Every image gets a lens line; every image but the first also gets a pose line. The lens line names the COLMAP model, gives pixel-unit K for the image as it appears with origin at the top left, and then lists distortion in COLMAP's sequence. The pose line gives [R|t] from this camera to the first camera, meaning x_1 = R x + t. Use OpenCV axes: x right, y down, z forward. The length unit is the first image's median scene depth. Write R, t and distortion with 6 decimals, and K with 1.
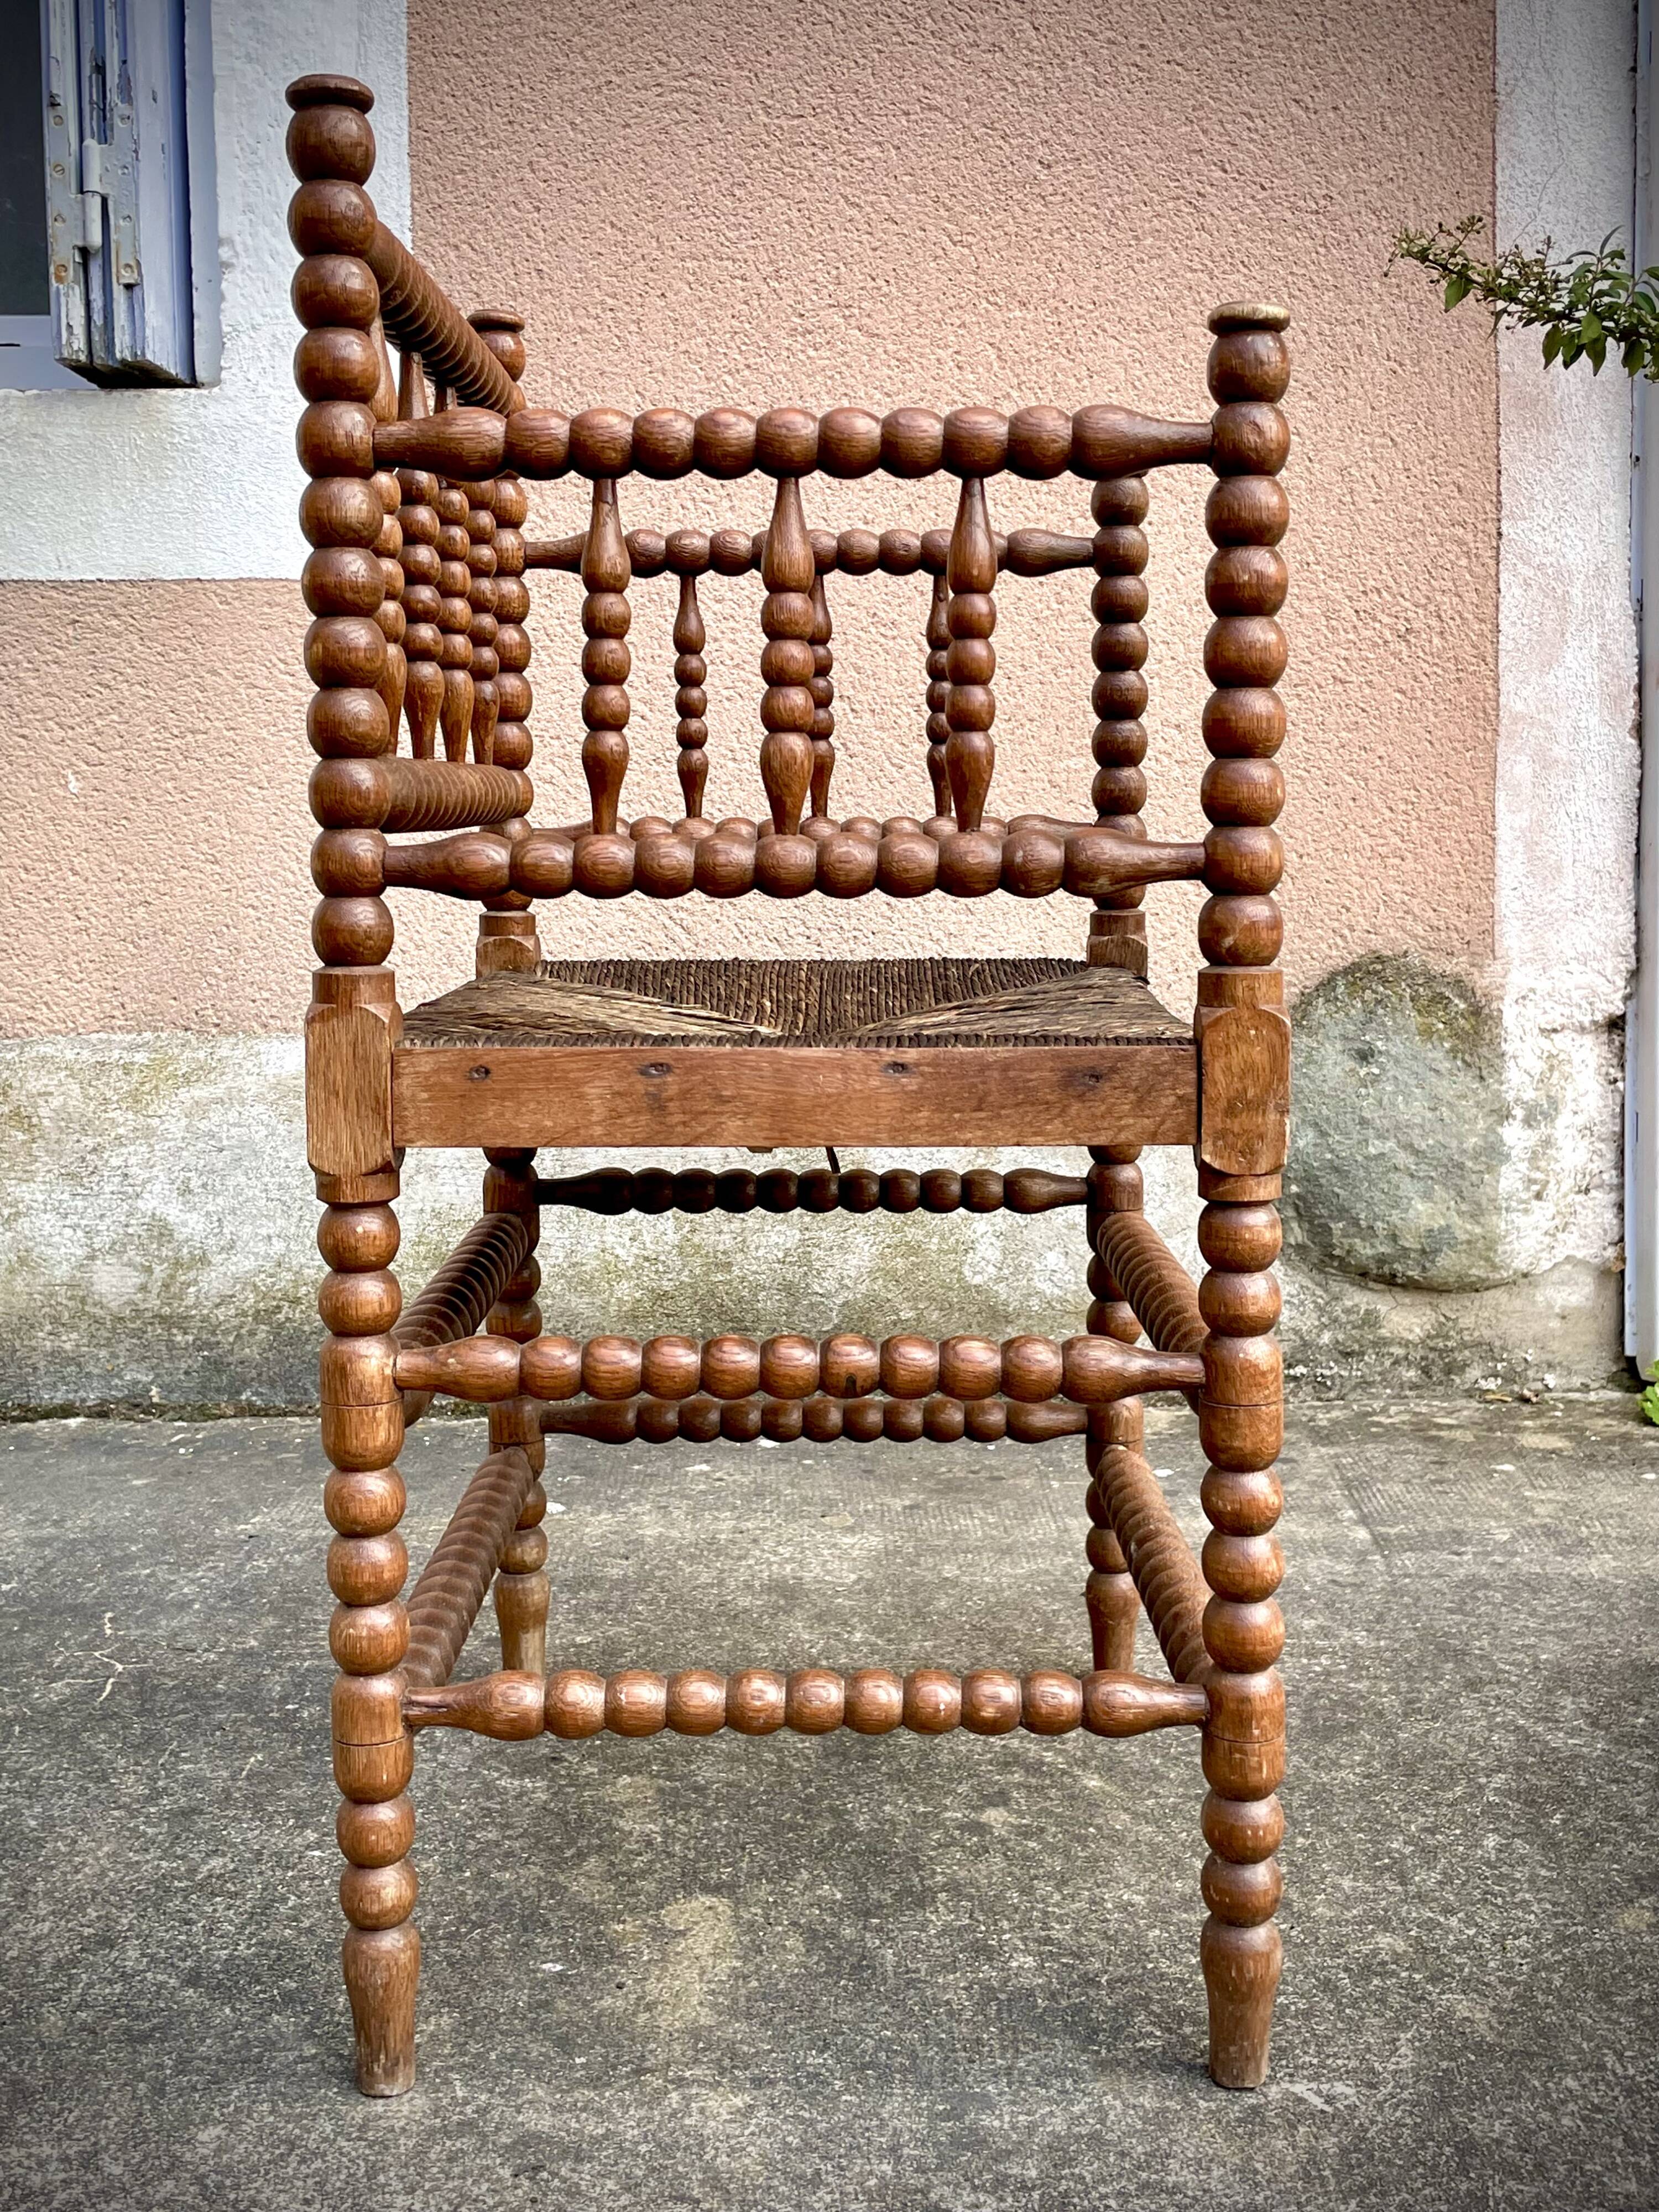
lens RADIAL K [[2566.8, 0, 851.8], [0, 2566.8, 1091.0], [0, 0, 1]] dist [0.099785, -0.158858]
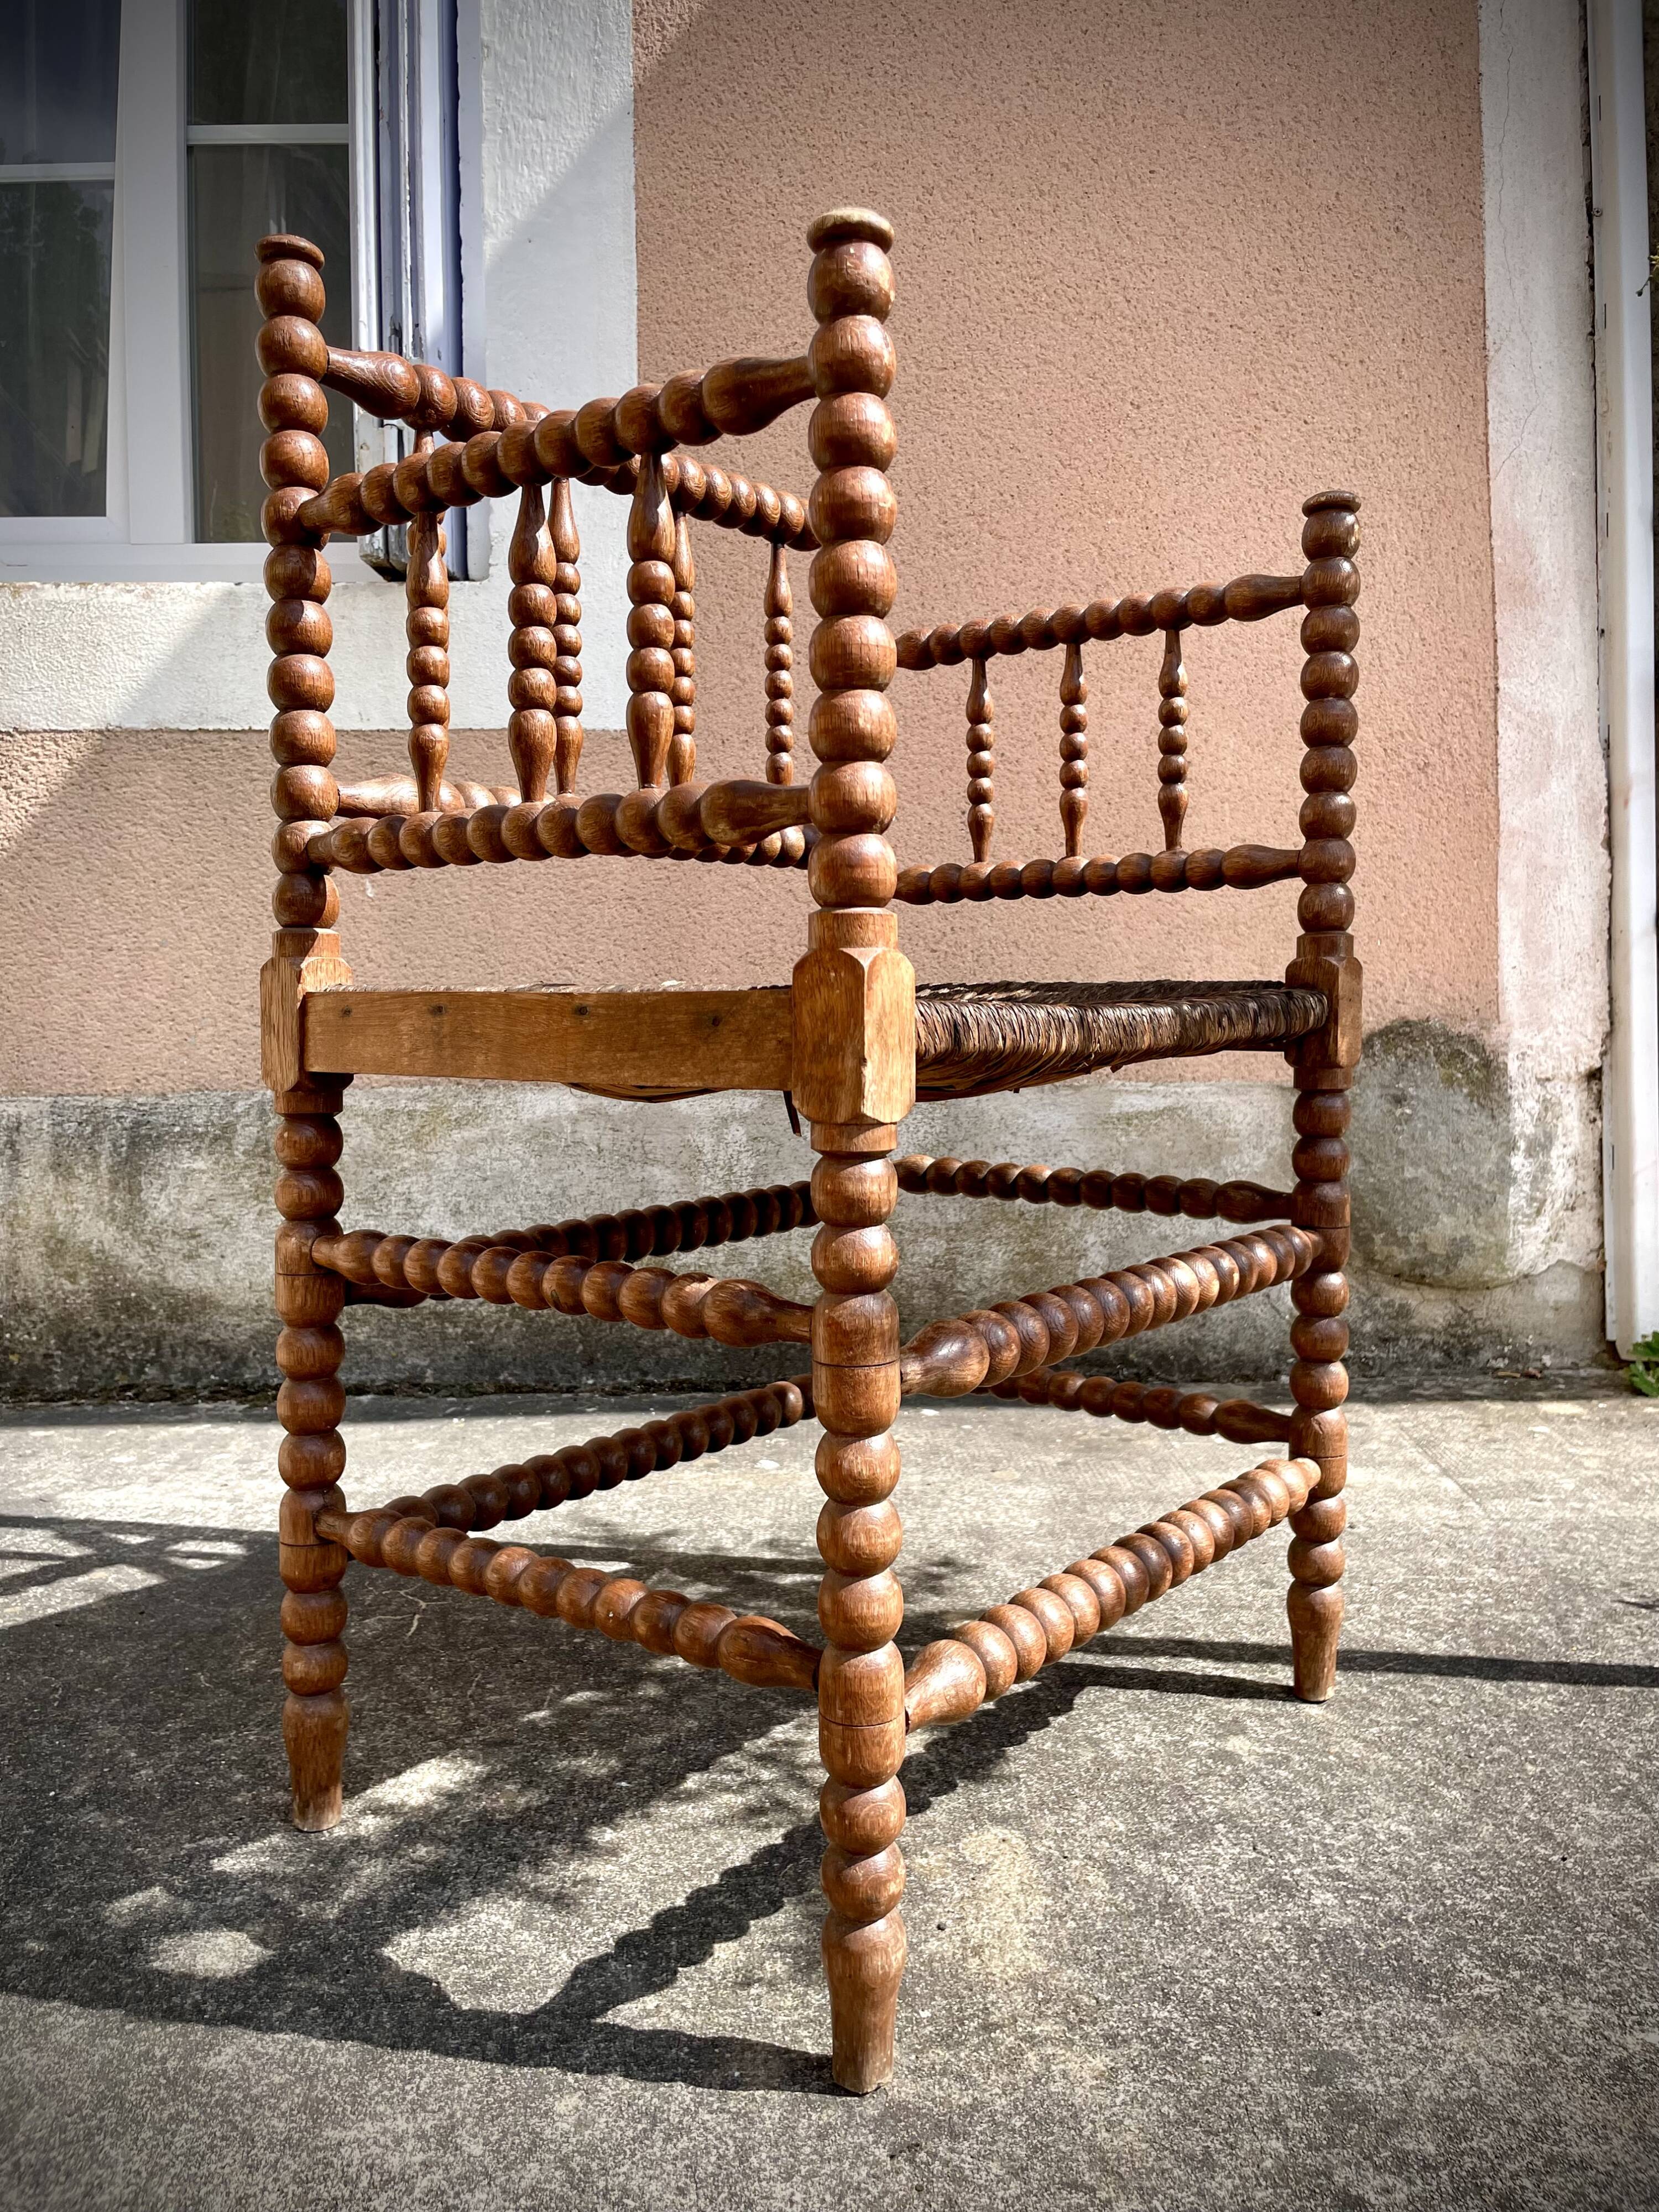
lens RADIAL K [[1712.3, 0, 859.4], [0, 1712.3, 1106.3], [0, 0, 1]] dist [0.089908, -0.129889]
pose [[0.999961, -0.003915, 0.007972, -0.091793], [0.004302, 0.998783, -0.049142, 0.038975], [-0.007770, 0.049175, 0.998760, 0.215393]]
